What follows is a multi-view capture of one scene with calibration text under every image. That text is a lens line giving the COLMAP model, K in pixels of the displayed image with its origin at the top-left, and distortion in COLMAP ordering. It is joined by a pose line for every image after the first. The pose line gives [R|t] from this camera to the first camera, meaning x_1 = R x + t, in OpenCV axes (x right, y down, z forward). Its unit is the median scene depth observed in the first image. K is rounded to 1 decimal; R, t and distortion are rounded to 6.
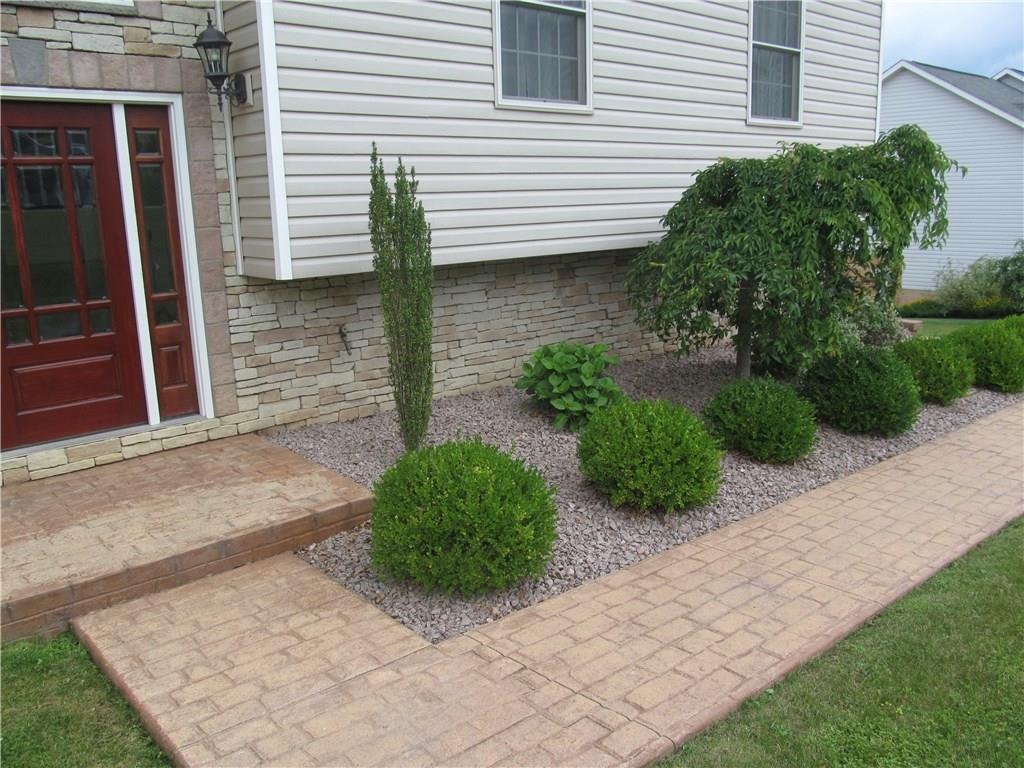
lens RADIAL K [[838.4, 0, 503.4], [0, 838.4, 389.2], [0, 0, 1]] dist [-0.024751, -0.010706]
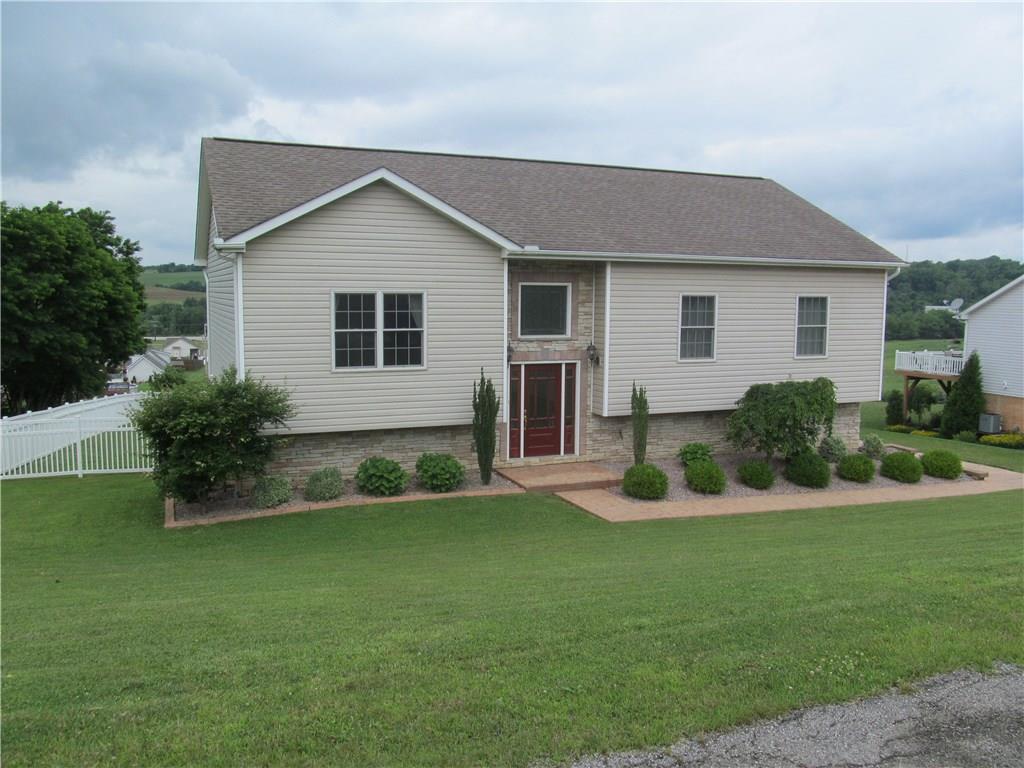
lens RADIAL K [[838.4, 0, 514.6], [0, 838.4, 385.7], [0, 0, 1]] dist [-0.024751, -0.010706]
pose [[0.946772, 0.071784, -0.313799, 0.437138], [-0.107017, 0.989562, -0.096511, 0.111804], [0.303596, 0.124956, 0.944572, -2.274105]]
